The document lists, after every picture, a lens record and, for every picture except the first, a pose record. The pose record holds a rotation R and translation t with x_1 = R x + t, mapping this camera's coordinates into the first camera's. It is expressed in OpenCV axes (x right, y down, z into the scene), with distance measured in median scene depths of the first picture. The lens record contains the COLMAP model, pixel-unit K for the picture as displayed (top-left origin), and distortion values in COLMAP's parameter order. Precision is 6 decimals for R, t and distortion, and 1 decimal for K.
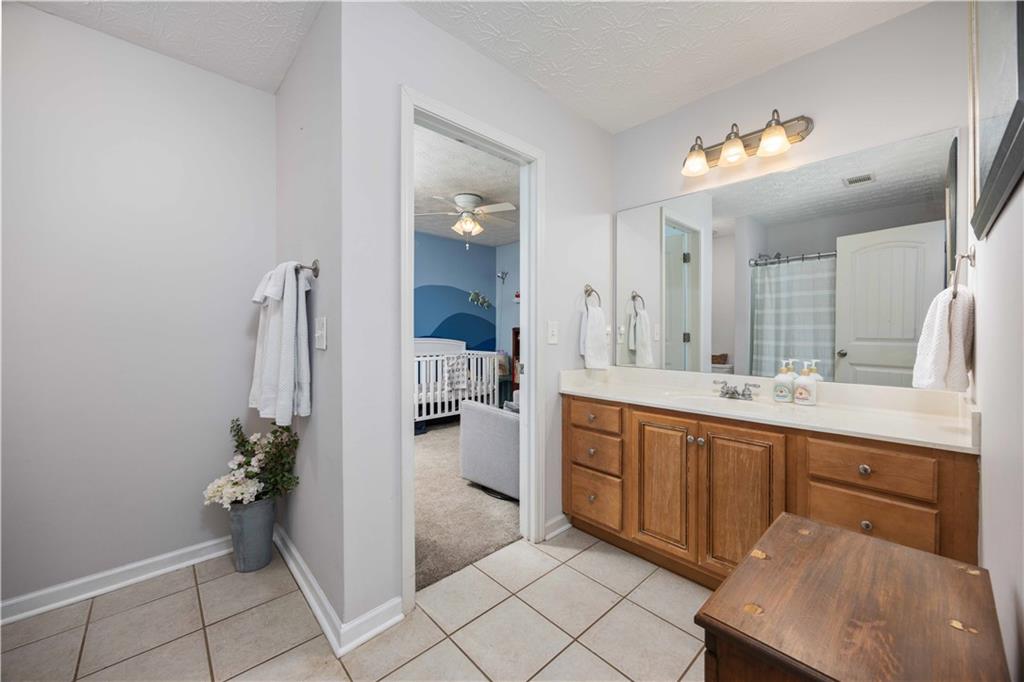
lens RADIAL K [[382.6, 0, 514.9], [0, 382.6, 338.3], [0, 0, 1]] dist [-0.001389, 0.000219]
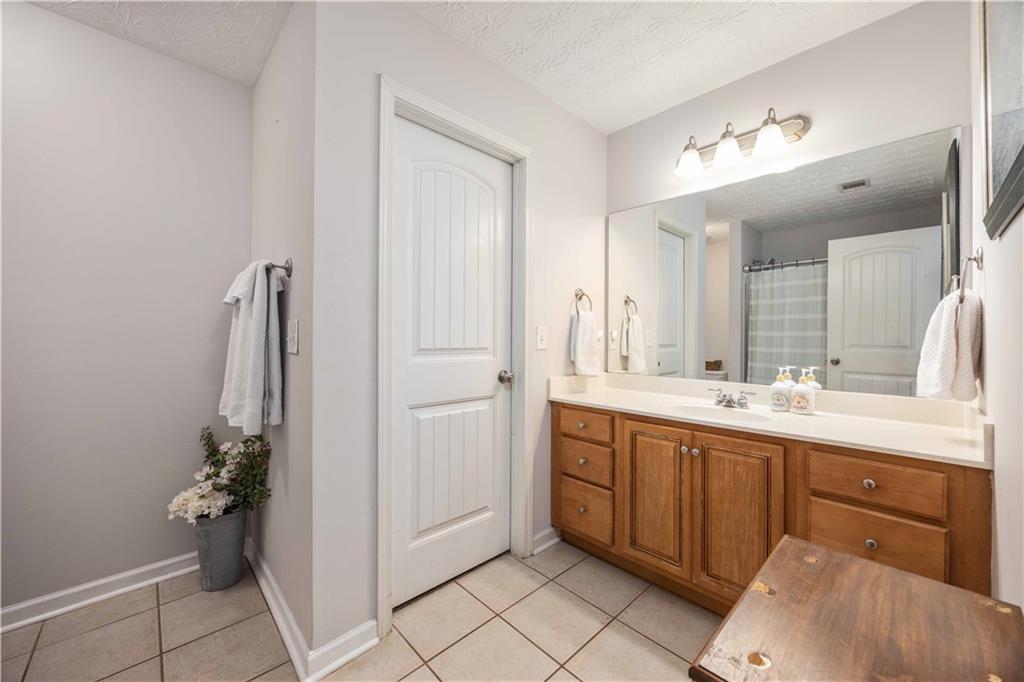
lens RADIAL K [[382.6, 0, 514.5], [0, 382.6, 339.2], [0, 0, 1]] dist [-0.001389, 0.000219]
pose [[0.999907, 0.004982, 0.012726, 0.020525], [-0.004826, 0.999913, -0.012258, 0.001576], [-0.012786, 0.012195, 0.999844, 0.044847]]
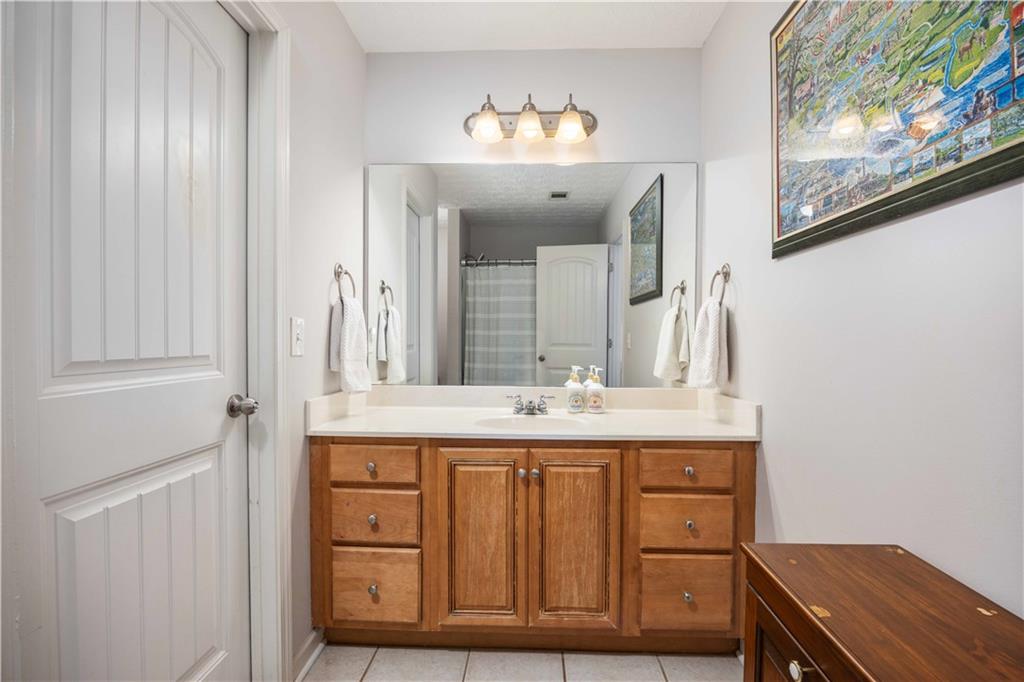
lens RADIAL K [[465.2, 0, 503.2], [0, 465.2, 345.7], [0, 0, 1]] dist [-0.013350, 0.000143]
pose [[0.717692, -0.008545, 0.696308, -0.198490], [0.007432, 0.999962, 0.004611, -0.001764], [-0.696321, 0.001866, 0.717728, 0.296095]]
